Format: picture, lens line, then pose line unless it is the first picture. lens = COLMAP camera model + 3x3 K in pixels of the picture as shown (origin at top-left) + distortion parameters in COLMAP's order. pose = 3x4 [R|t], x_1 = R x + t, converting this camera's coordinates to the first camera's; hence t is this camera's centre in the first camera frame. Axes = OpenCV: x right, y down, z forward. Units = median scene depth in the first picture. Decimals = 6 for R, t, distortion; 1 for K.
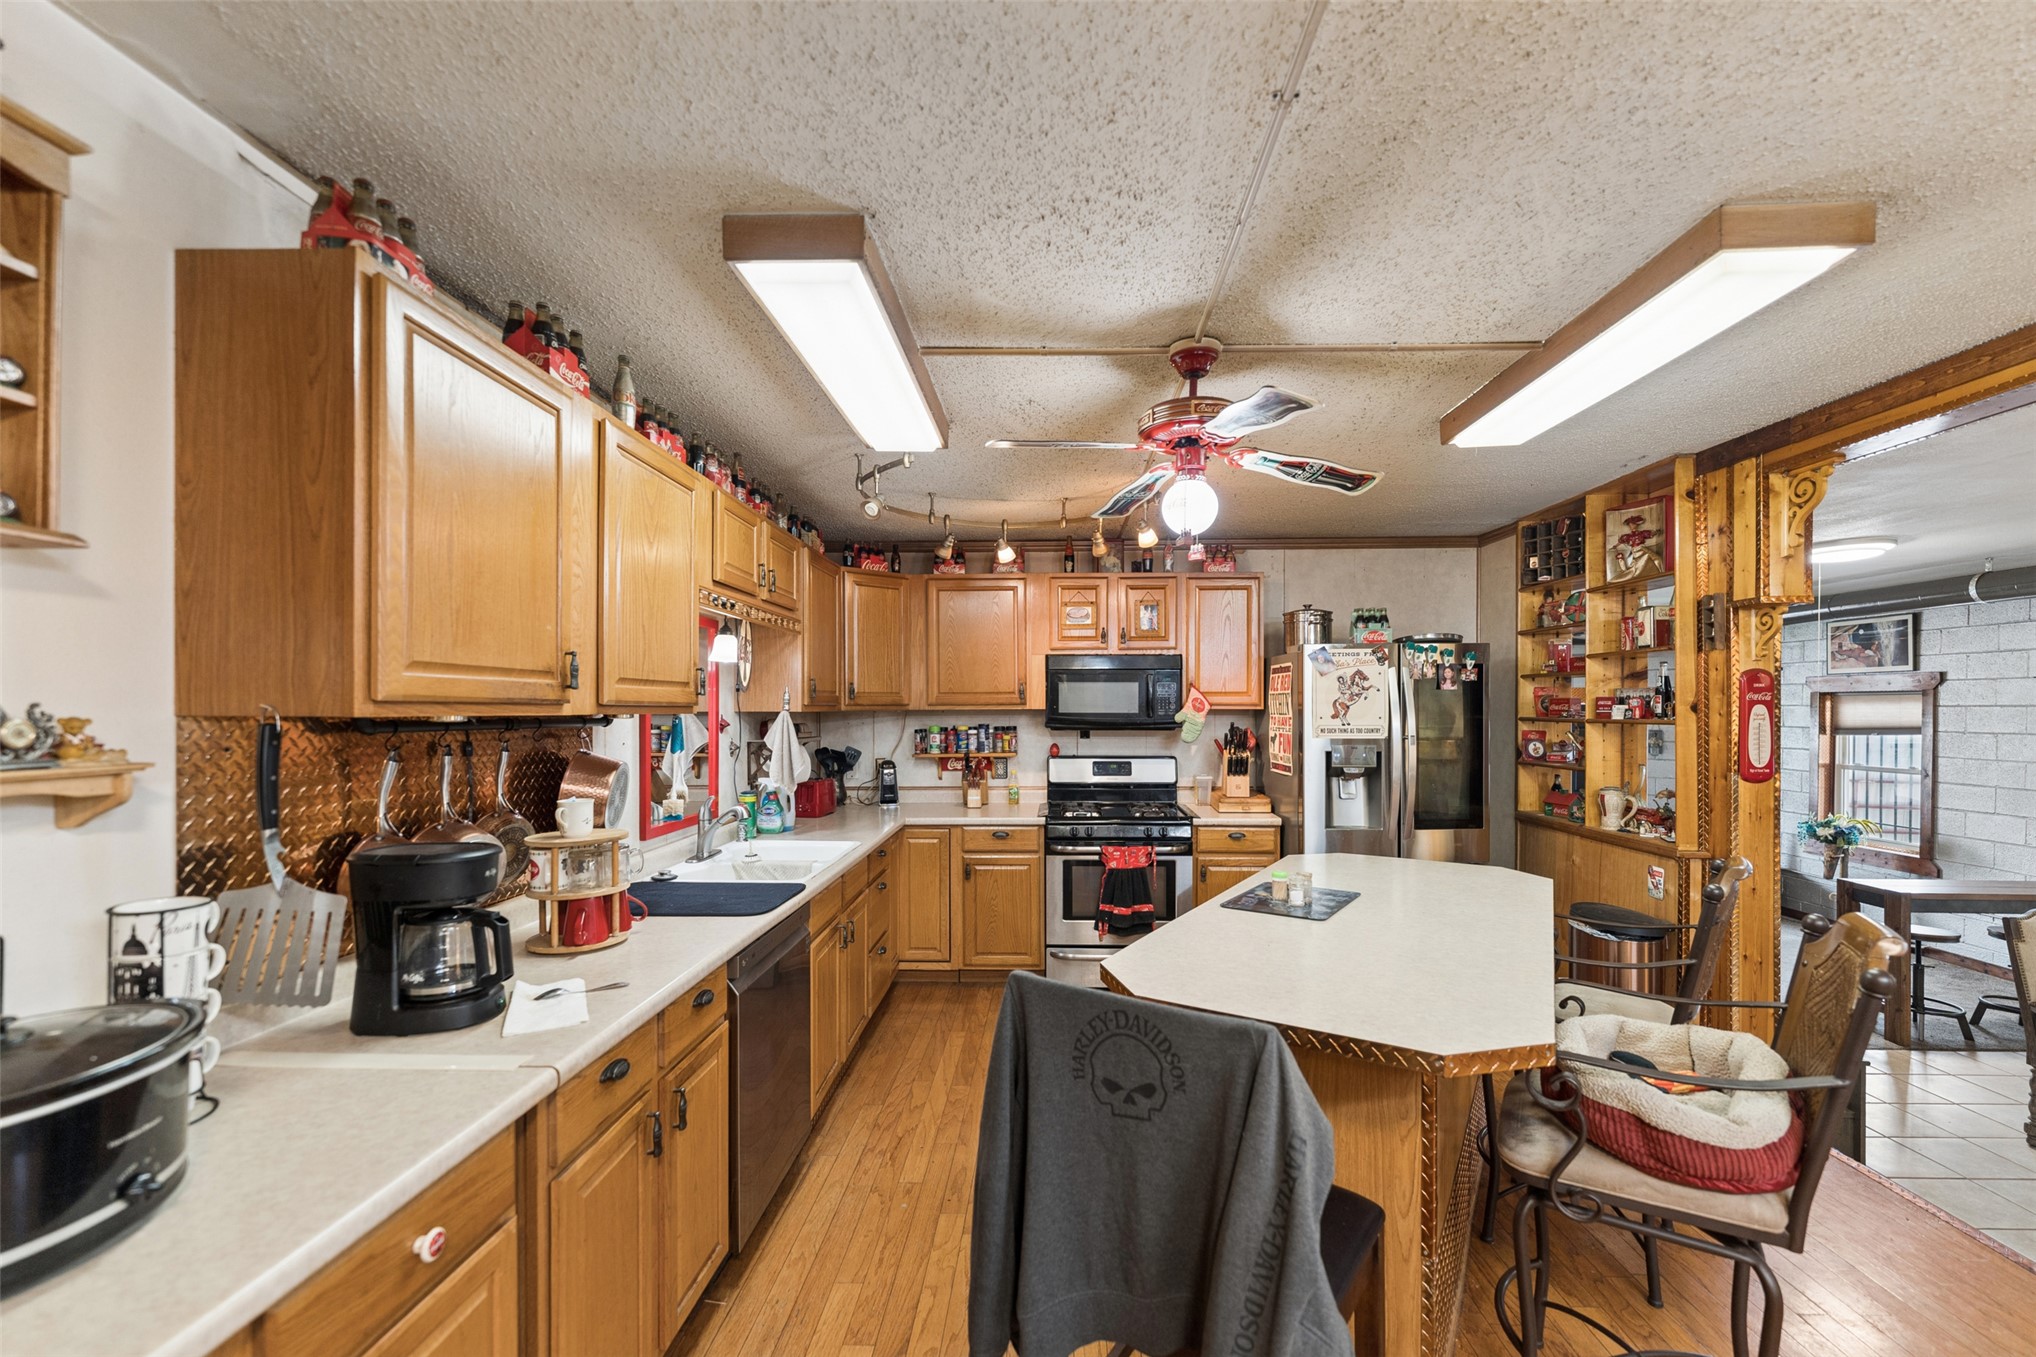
lens RADIAL K [[826.5, 0, 1023.1], [0, 826.5, 705.5], [0, 0, 1]] dist [-0.001040, -0.000694]
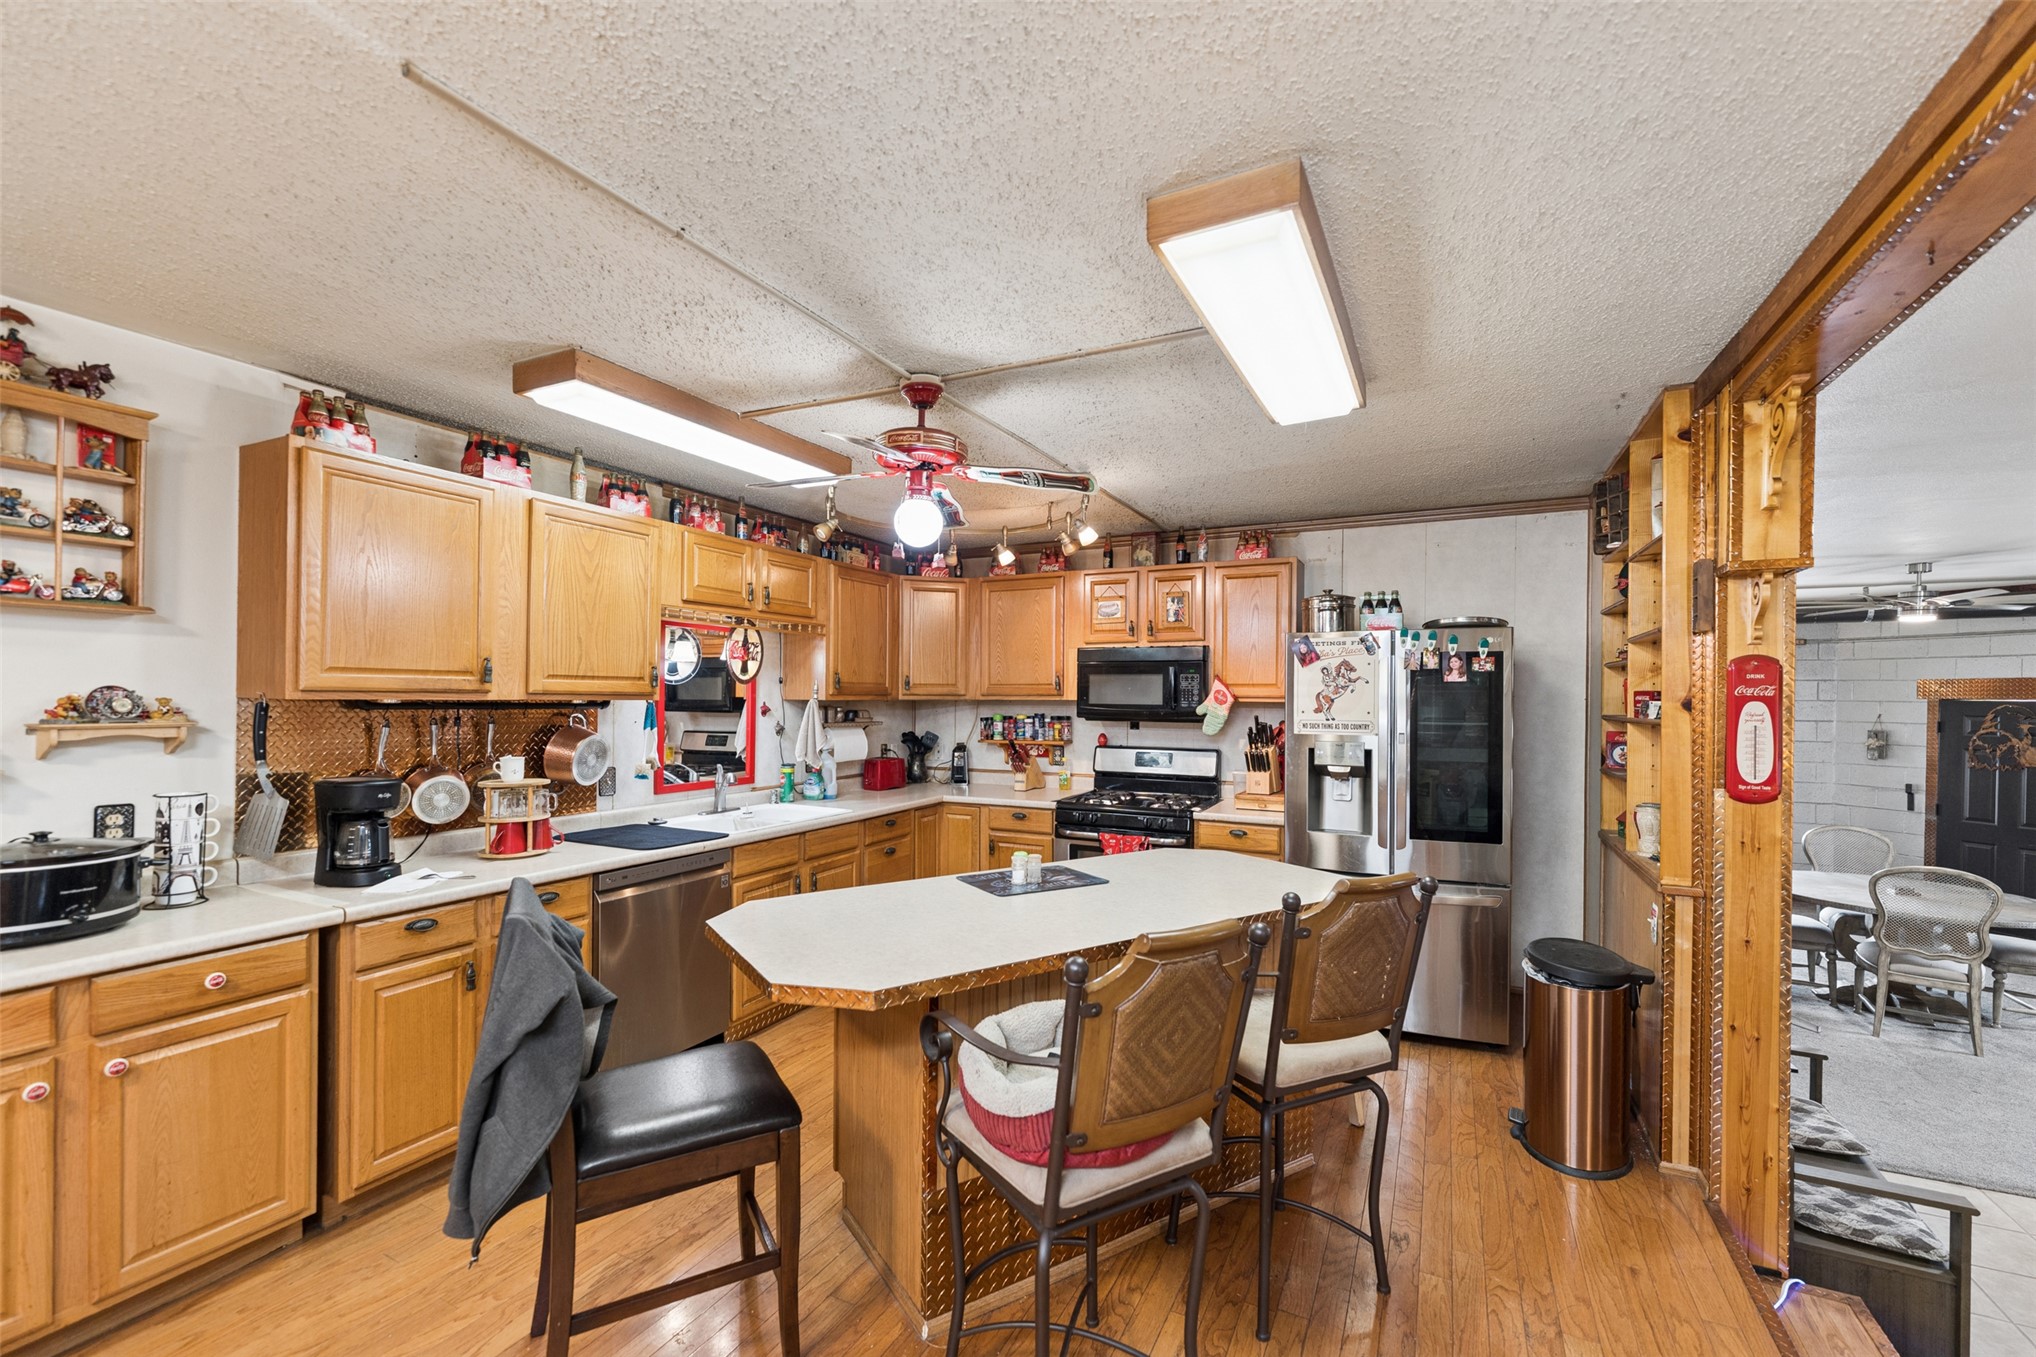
lens RADIAL K [[826.5, 0, 1004.6], [0, 826.5, 691.4], [0, 0, 1]] dist [-0.001040, -0.000694]
pose [[0.909830, 0.004541, -0.414956, 0.443430], [-0.006905, 0.999967, -0.004197, -0.001930], [0.414924, 0.006684, 0.909832, 0.008761]]
